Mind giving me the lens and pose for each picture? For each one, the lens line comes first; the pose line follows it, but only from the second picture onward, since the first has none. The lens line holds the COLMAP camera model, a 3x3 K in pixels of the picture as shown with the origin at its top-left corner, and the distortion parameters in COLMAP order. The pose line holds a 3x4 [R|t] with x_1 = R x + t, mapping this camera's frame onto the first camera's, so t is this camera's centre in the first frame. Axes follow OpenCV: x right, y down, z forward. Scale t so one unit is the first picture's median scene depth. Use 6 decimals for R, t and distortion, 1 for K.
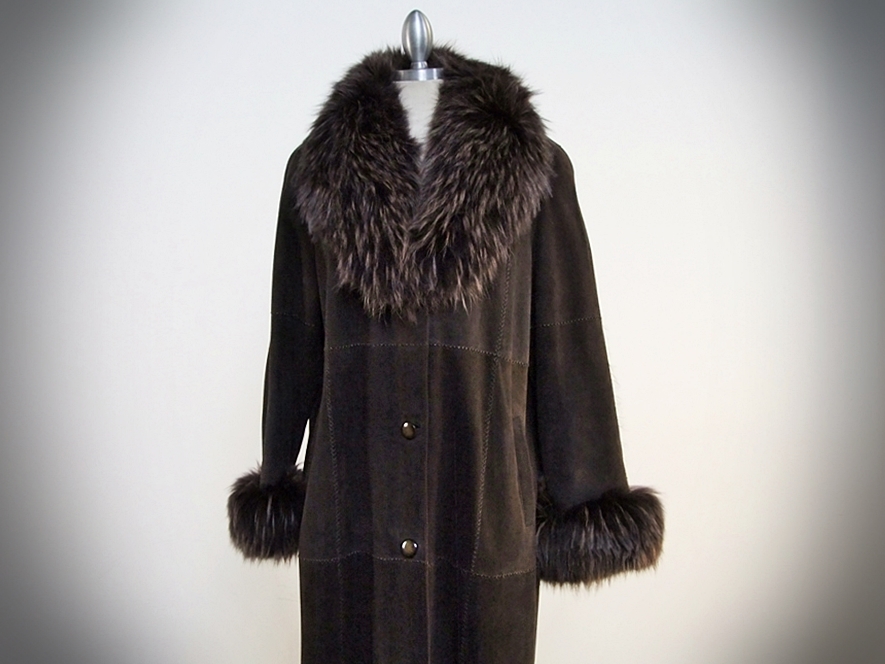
lens RADIAL K [[904.9, 0, 436.3], [0, 904.9, 331.0], [0, 0, 1]] dist [-0.012475, 0.000000]
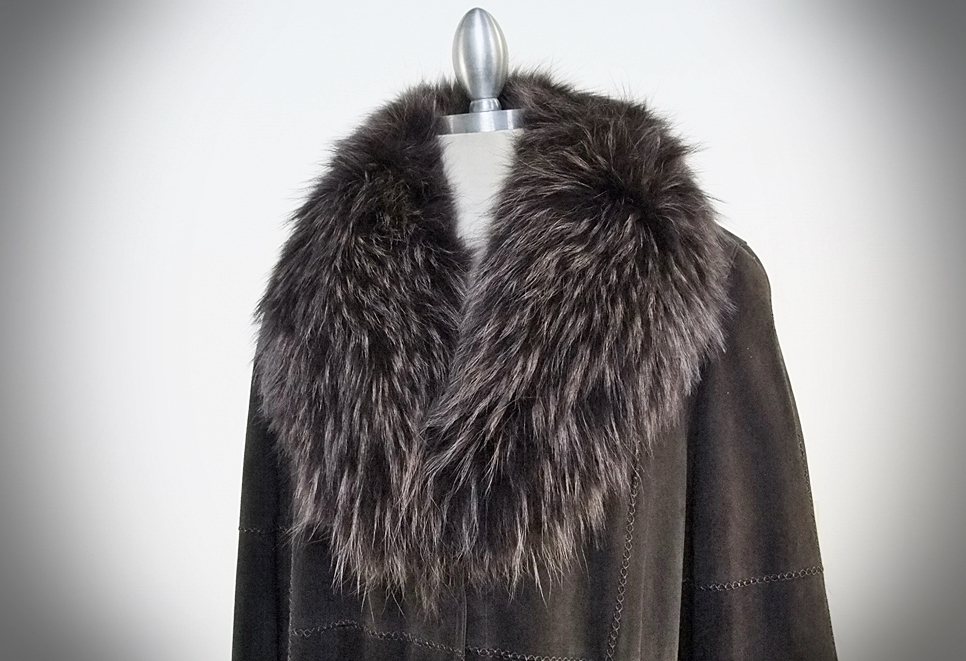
lens RADIAL K [[856.4, 0, 481.9], [0, 856.4, 329.9], [0, 0, 1]] dist [-0.034100, 0.008016]
pose [[0.983418, 0.008473, -0.181154, 0.082661], [-0.016163, 0.999028, -0.041017, -0.141334], [0.180630, 0.043265, 0.982599, 0.515292]]
